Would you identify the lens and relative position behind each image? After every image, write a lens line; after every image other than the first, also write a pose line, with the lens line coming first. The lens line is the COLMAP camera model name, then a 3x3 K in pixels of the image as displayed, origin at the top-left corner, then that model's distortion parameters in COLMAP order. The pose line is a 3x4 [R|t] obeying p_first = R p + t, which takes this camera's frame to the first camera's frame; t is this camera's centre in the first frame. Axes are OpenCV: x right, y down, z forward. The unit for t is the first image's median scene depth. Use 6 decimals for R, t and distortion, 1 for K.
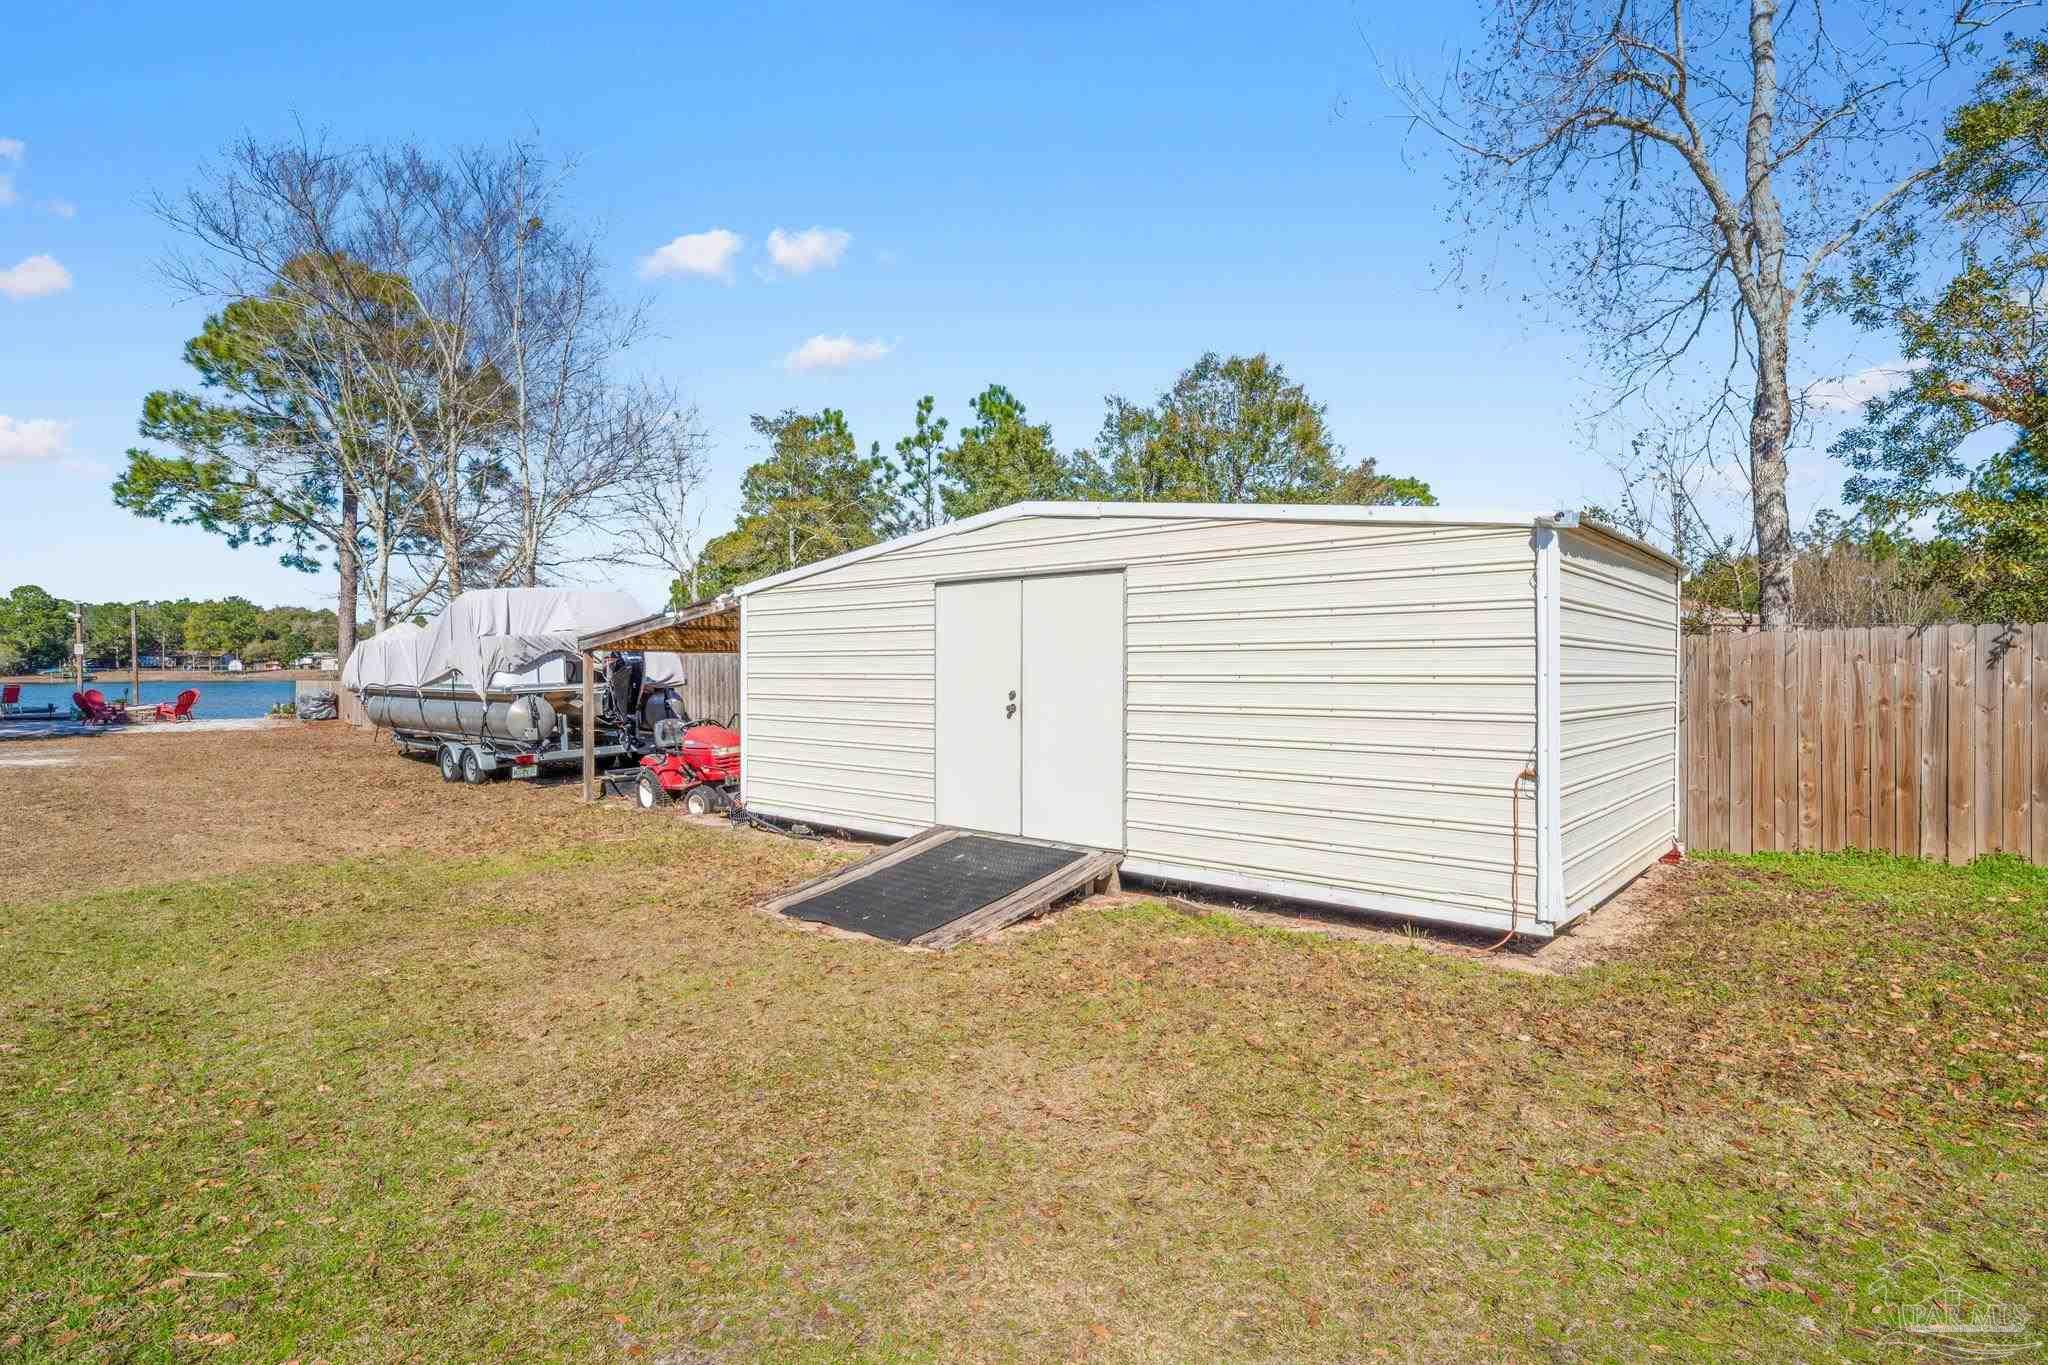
lens RADIAL K [[1030.8, 0, 1024.0], [0, 1030.8, 682.5], [0, 0, 1]] dist [0.004154, 0.000577]
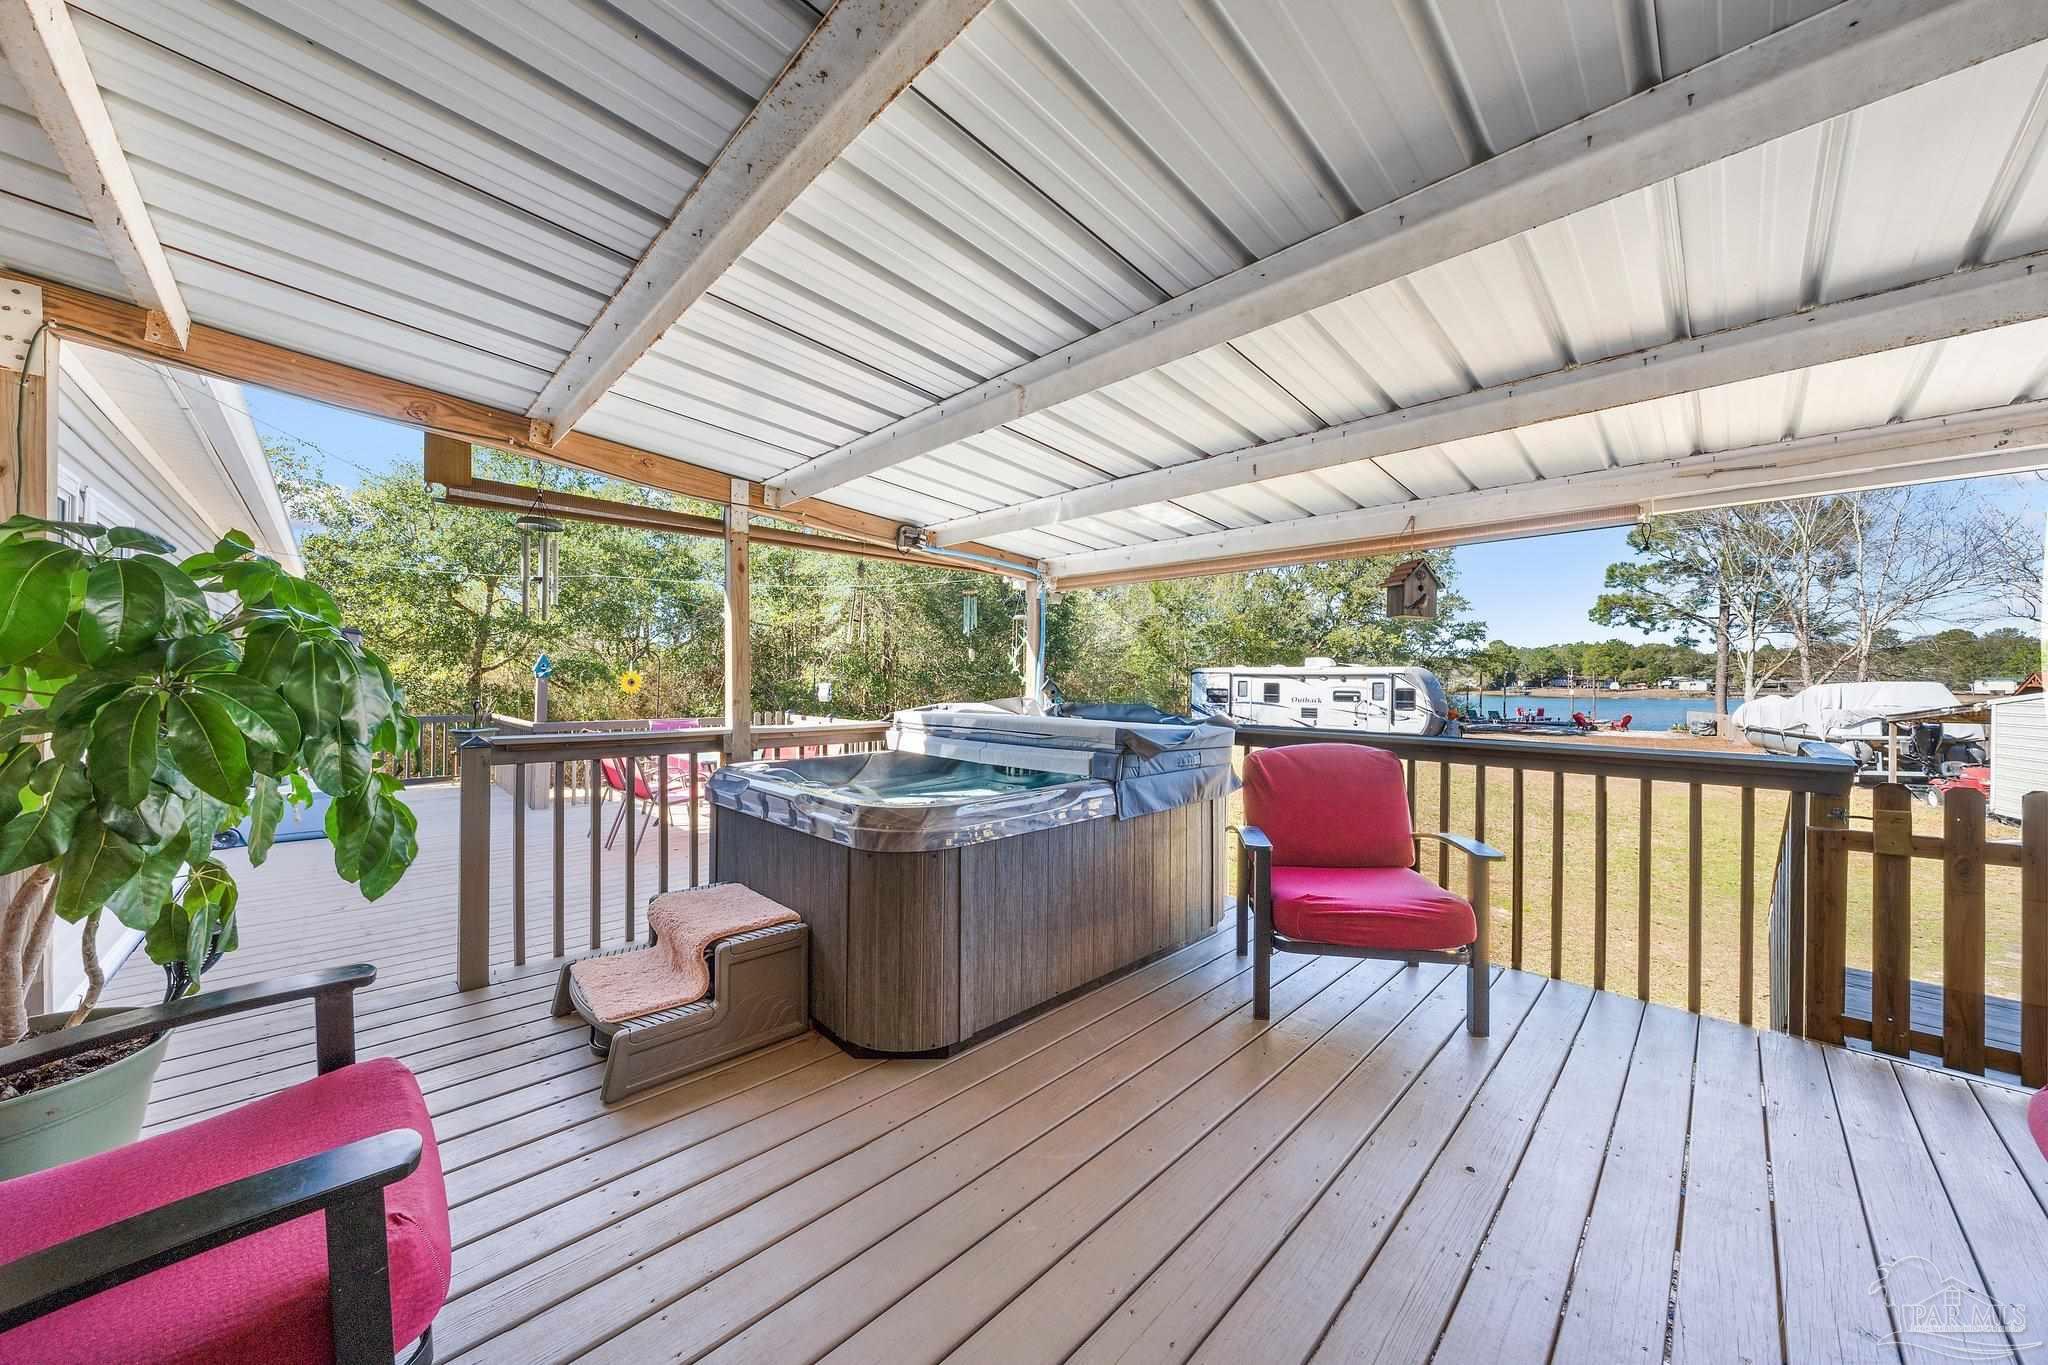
lens RADIAL K [[698.4, 0, 1028.8], [0, 698.4, 673.2], [0, 0, 1]] dist [-0.003670, -0.000236]
pose [[0.224595, -0.005531, -0.974437, 0.207375], [-0.022828, 0.999680, -0.010935, -0.029775], [0.974185, 0.024700, 0.224397, -0.376961]]
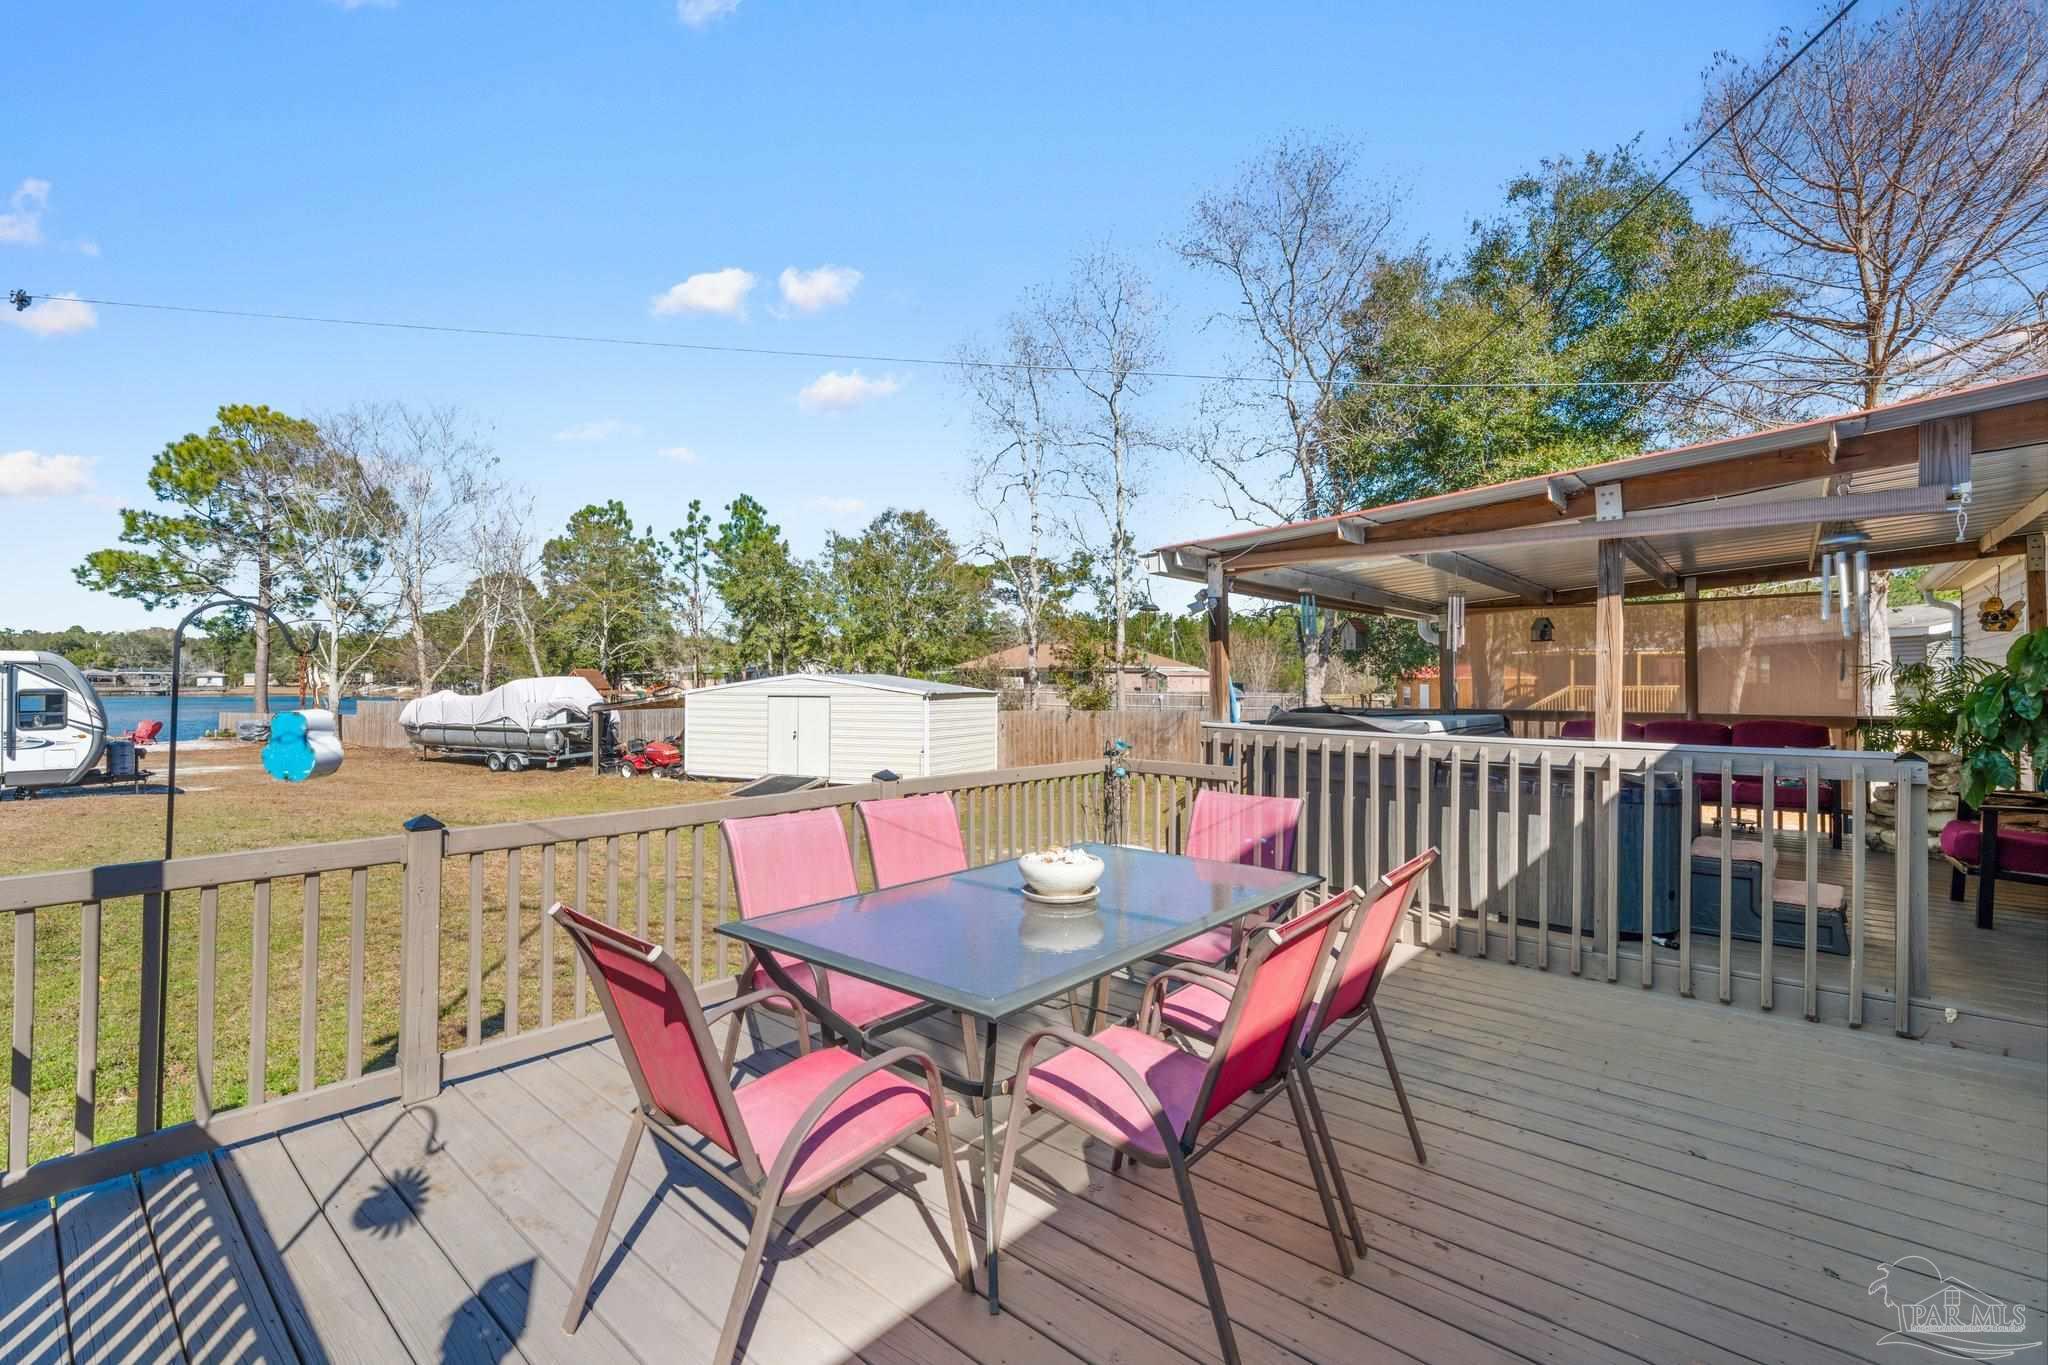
lens RADIAL K [[908.9, 0, 1024.0], [0, 908.9, 682.5], [0, 0, 1]] dist [0.014112, -0.000150]
pose [[0.957577, 0.002997, 0.288161, -0.038099], [0.000642, 0.999921, -0.012534, -0.028225], [-0.288175, 0.012188, 0.957500, -0.511923]]
